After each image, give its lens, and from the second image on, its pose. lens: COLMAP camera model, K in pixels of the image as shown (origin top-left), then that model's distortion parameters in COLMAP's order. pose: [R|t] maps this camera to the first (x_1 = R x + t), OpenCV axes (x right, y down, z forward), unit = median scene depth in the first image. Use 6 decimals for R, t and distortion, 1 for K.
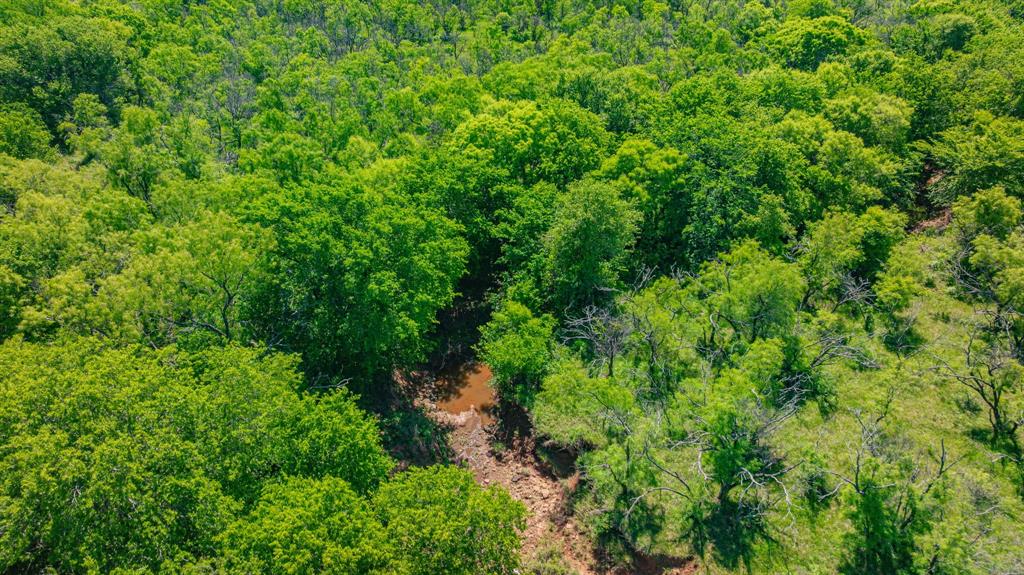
lens RADIAL K [[711.8, 0, 512.0], [0, 711.8, 287.5], [0, 0, 1]] dist [-0.036715, 0.030239]
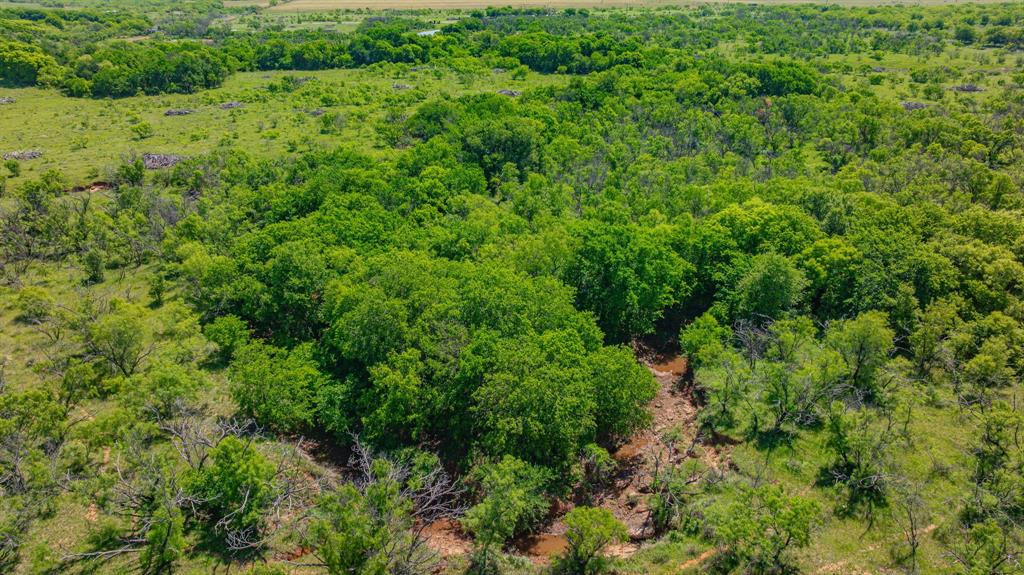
lens RADIAL K [[711.8, 0, 512.0], [0, 711.8, 287.5], [0, 0, 1]] dist [-0.036715, 0.030239]
pose [[0.866933, 0.195461, -0.458501, 0.246963], [-0.251405, 0.965788, -0.063637, 0.127433], [0.430376, 0.170438, 0.886413, -0.480614]]
